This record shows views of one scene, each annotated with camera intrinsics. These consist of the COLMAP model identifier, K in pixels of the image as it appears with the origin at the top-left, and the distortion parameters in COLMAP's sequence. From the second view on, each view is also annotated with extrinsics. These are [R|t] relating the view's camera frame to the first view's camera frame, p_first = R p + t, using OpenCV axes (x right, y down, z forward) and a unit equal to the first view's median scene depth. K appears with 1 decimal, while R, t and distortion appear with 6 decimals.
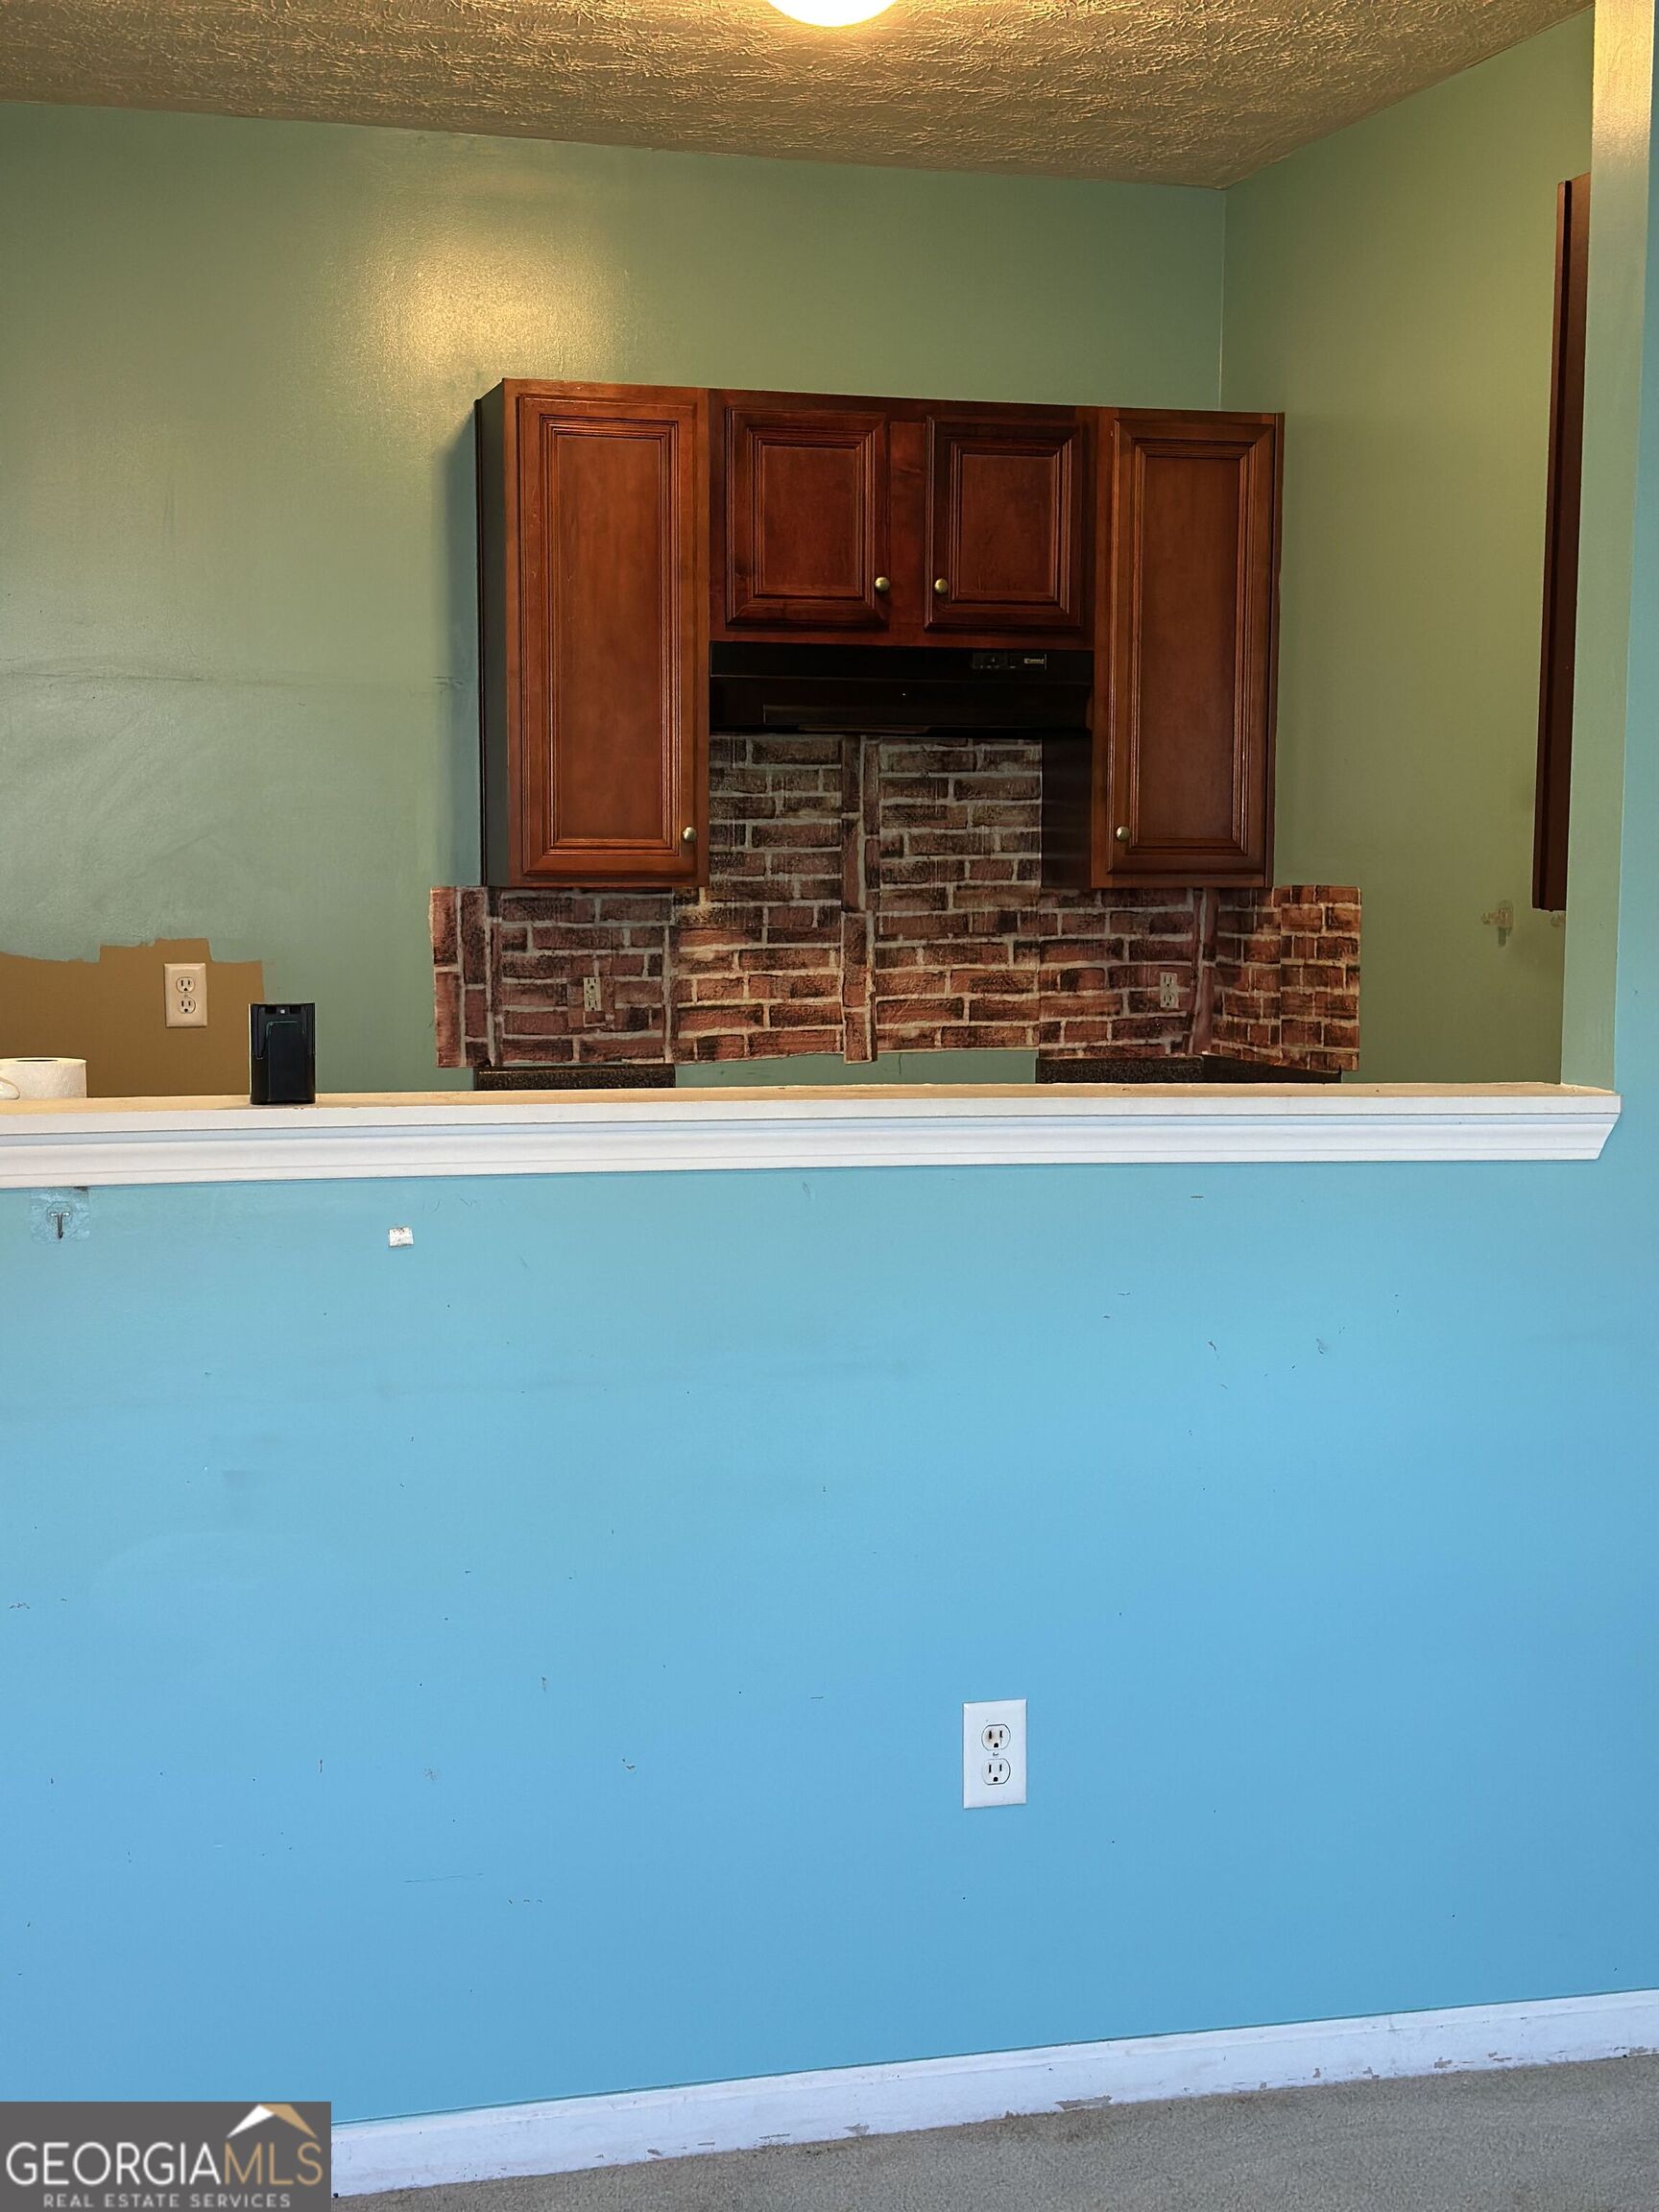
lens RADIAL K [[3113.9, 0, 827.4], [0, 3113.9, 1107.1], [0, 0, 1]] dist [0.175319, 0.000000]
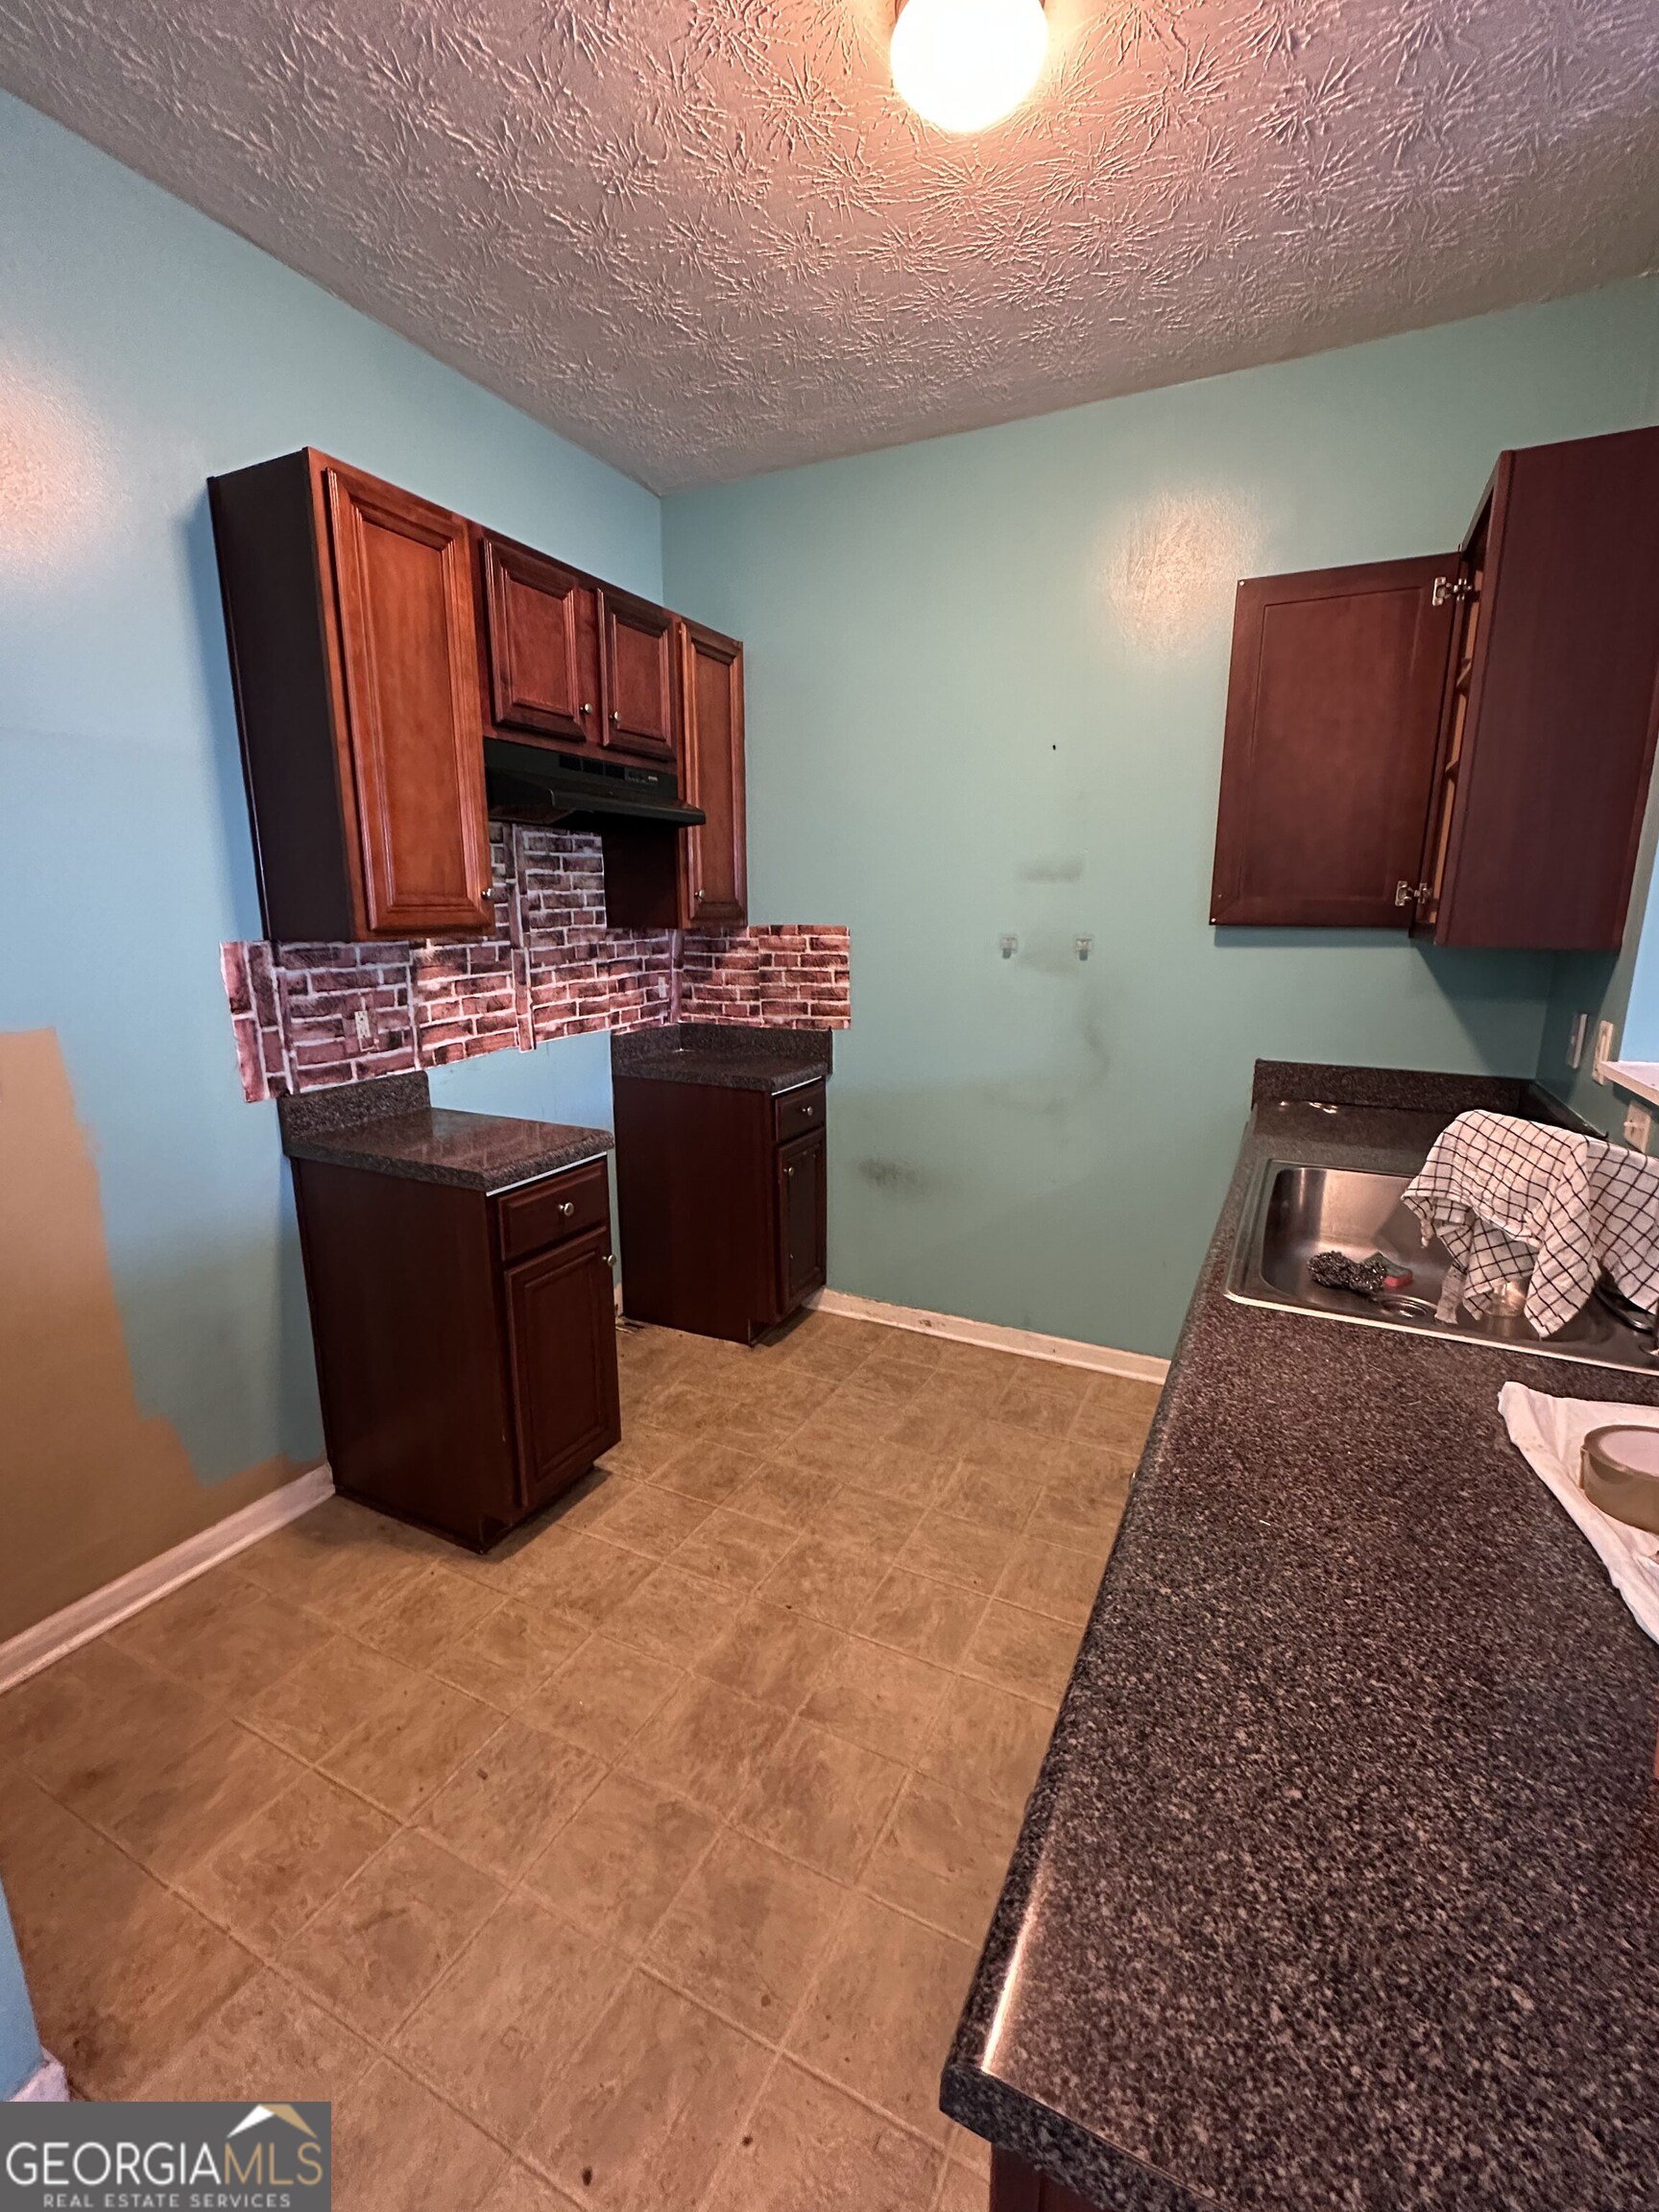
lens RADIAL K [[950.7, 0, 831.6], [0, 950.7, 1107.1], [0, 0, 1]] dist [-0.003592, -0.000227]
pose [[0.673556, -0.159173, 0.721794, -0.225660], [0.062669, 0.985319, 0.158806, -0.051735], [-0.736475, -0.061730, 0.673642, 0.596730]]
